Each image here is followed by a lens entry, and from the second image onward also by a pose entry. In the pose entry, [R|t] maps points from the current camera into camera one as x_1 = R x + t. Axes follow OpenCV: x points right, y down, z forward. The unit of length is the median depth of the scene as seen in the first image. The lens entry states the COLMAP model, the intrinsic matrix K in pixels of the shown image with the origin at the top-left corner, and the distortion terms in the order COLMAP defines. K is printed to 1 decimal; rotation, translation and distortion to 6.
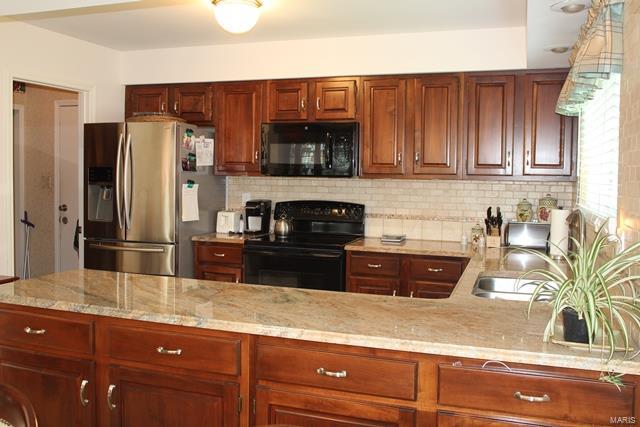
lens RADIAL K [[592.6, 0, 319.2], [0, 592.6, 214.6], [0, 0, 1]] dist [-0.066076, 0.000000]
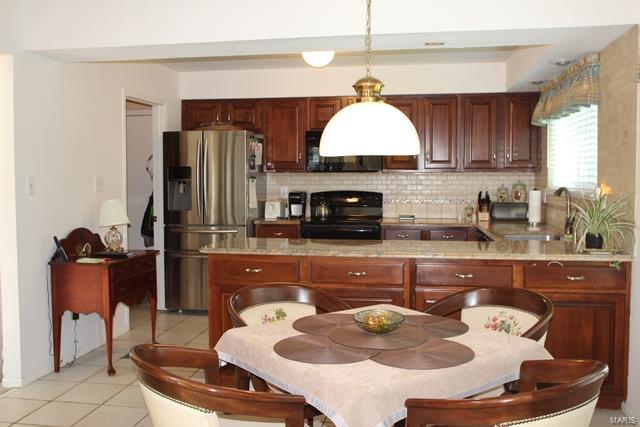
lens RADIAL K [[592.6, 0, 321.1], [0, 592.6, 209.9], [0, 0, 1]] dist [-0.066076, 0.000000]
pose [[0.986171, -0.026391, 0.163617, -0.280850], [0.028324, 0.999554, -0.009491, 0.030455], [-0.163293, 0.013994, 0.986478, -0.277763]]
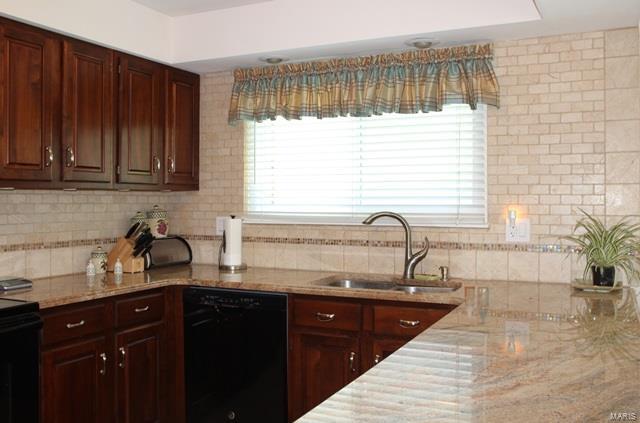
lens RADIAL K [[602.4, 0, 323.5], [0, 602.4, 204.5], [0, 0, 1]] dist [-0.054170, 0.000000]
pose [[0.101729, -0.022765, 0.994552, -0.461382], [0.066003, 0.997690, 0.016086, -0.031354], [-0.992620, 0.064007, 0.102997, 0.596645]]
